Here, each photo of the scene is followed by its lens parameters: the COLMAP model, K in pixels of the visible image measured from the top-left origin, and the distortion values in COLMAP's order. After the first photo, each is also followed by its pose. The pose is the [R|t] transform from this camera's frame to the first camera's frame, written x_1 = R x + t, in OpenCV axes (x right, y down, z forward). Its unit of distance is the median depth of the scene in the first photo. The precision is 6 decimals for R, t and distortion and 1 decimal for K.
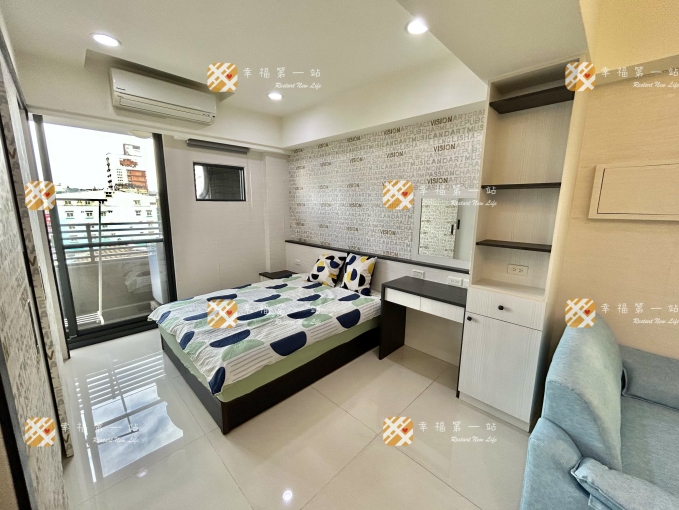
lens RADIAL K [[274.5, 0, 339.5], [0, 274.5, 255.0], [0, 0, 1]] dist [-0.003853, -0.000217]
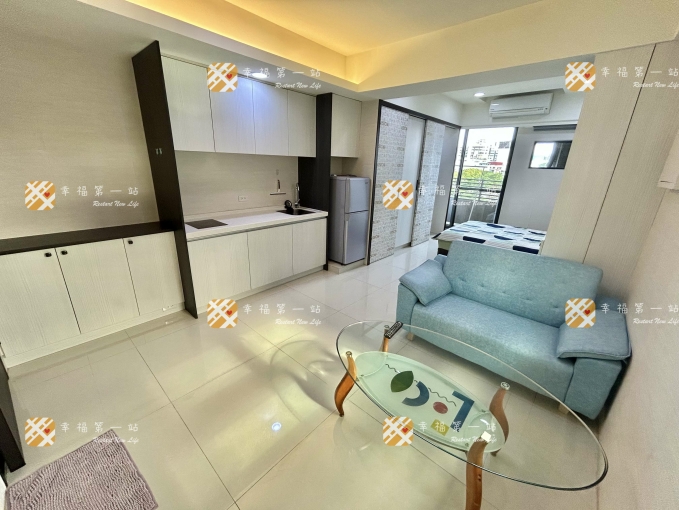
lens RADIAL K [[274.0, 0, 342.1], [0, 274.0, 257.0], [0, 0, 1]] dist [-0.000634, 0.000017]
pose [[0.057406, 0.314883, -0.947393, 1.046325], [-0.216152, 0.930369, 0.296127, 0.030997], [0.974671, 0.187782, 0.121471, -0.086449]]
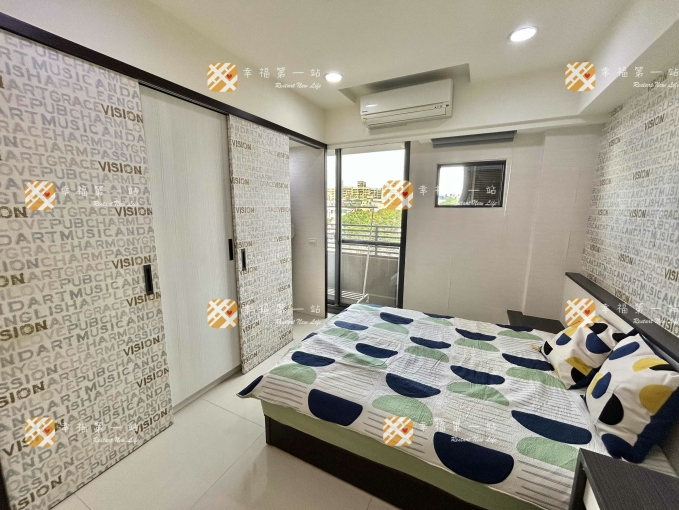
lens RADIAL K [[274.5, 0, 339.5], [0, 274.5, 255.0], [0, 0, 1]] dist [-0.003853, -0.000217]
pose [[0.308057, 0.153956, -0.938828, 0.267702], [-0.174524, 0.979218, 0.103313, -0.086782], [0.935223, 0.132021, 0.328524, 0.455194]]
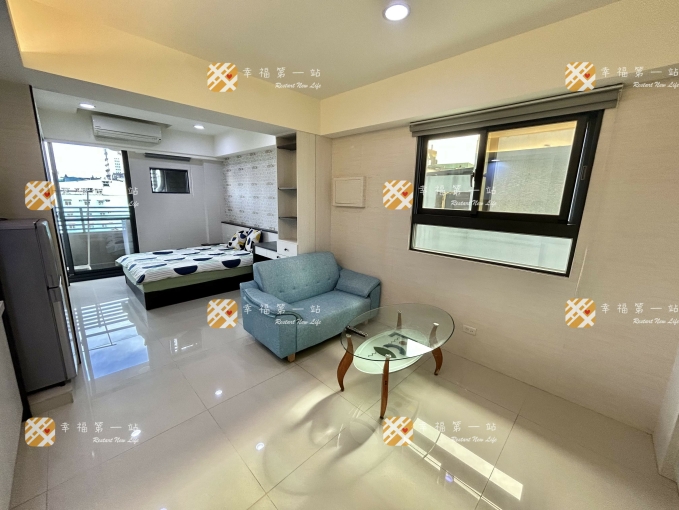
lens RADIAL K [[274.5, 0, 339.5], [0, 274.5, 255.0], [0, 0, 1]] dist [-0.003853, -0.000217]
pose [[0.999902, 0.013626, 0.003079, 0.543512], [-0.013701, 0.999571, 0.025894, 0.097714], [-0.002725, -0.025933, 0.999660, -0.558348]]
